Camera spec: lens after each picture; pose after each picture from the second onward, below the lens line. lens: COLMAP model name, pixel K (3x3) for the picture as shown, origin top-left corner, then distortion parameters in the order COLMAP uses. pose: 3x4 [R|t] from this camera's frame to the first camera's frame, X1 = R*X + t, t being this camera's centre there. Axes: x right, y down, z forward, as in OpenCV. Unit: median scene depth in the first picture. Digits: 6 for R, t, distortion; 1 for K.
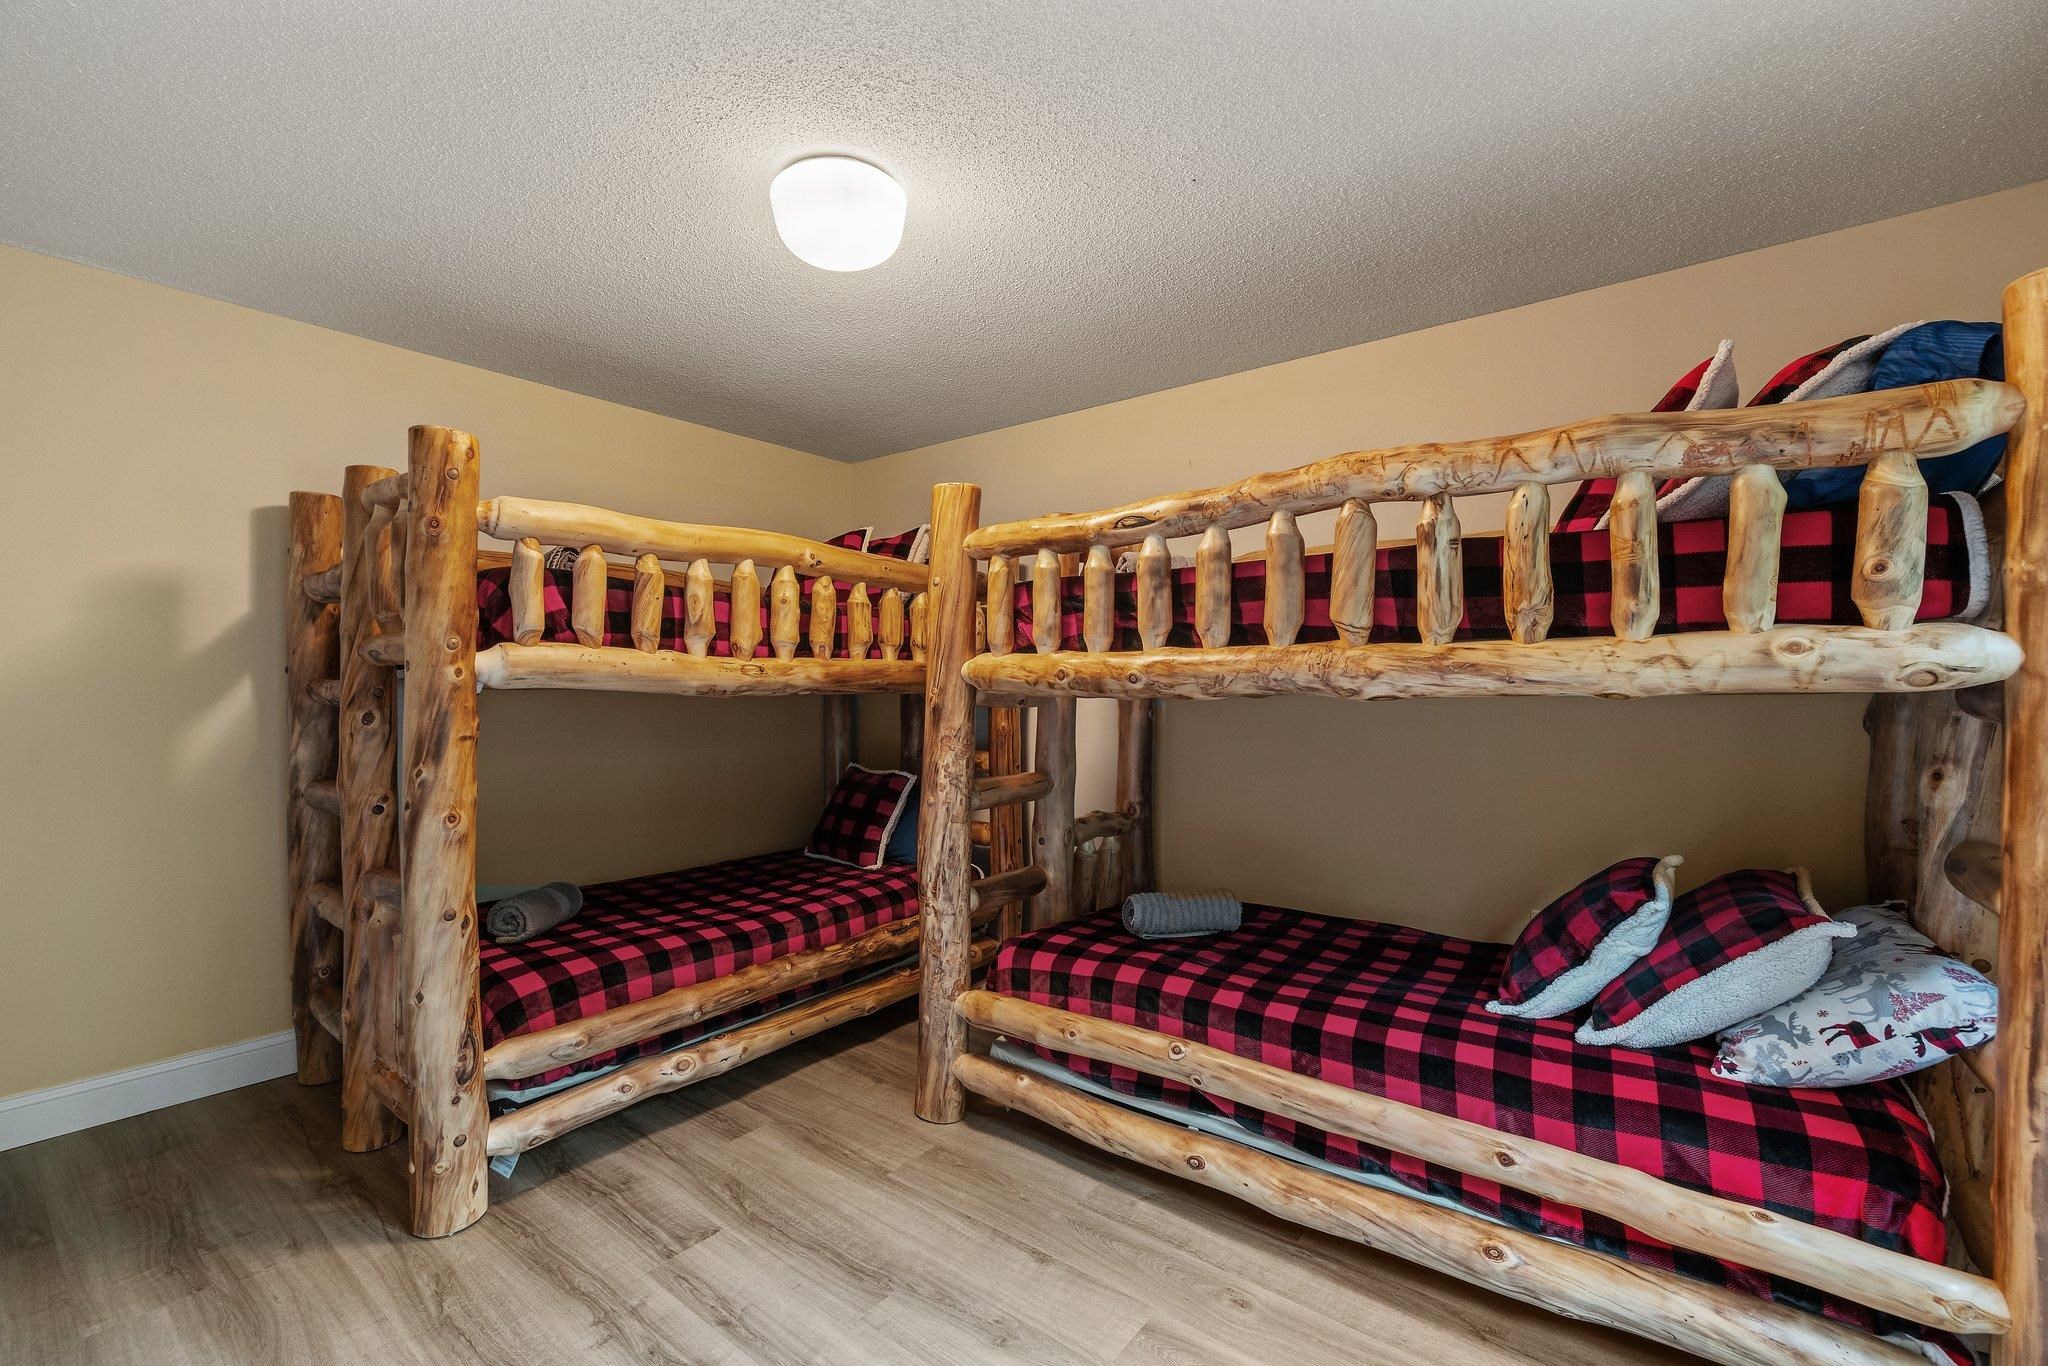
lens RADIAL K [[888.6, 0, 1024.0], [0, 888.6, 683.0], [0, 0, 1]] dist [0.002966, 0.000536]
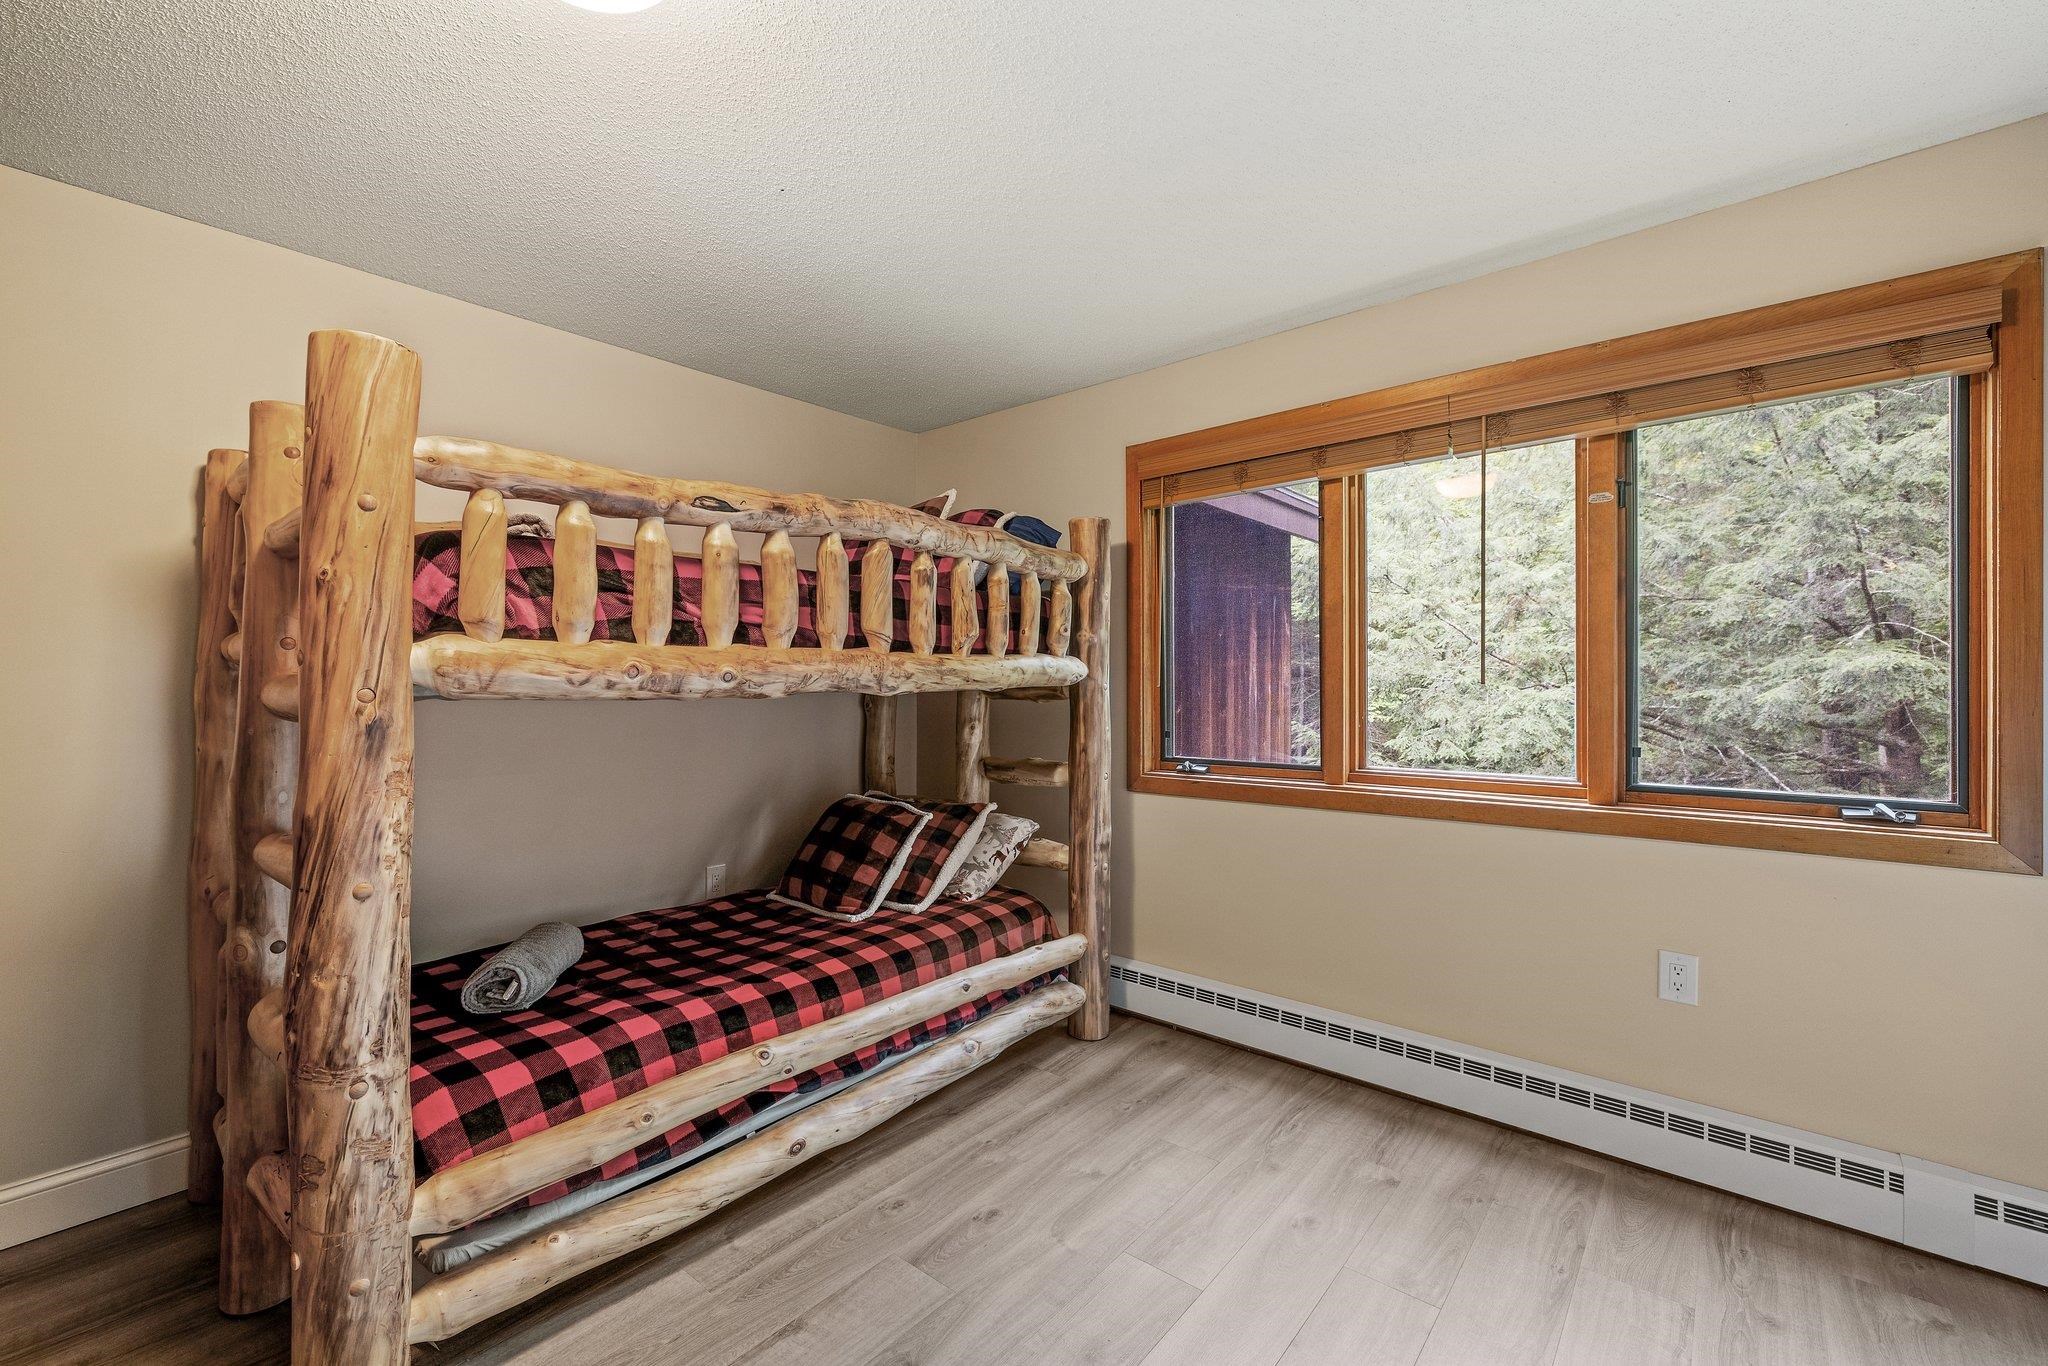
lens RADIAL K [[853.9, 0, 1013.3], [0, 853.9, 677.9], [0, 0, 1]] dist [-0.001763, 0.000010]
pose [[0.032901, 0.006765, 0.999436, -0.771012], [0.002088, 0.999974, -0.006838, 0.002796], [-0.999456, 0.002312, 0.032886, 0.698788]]
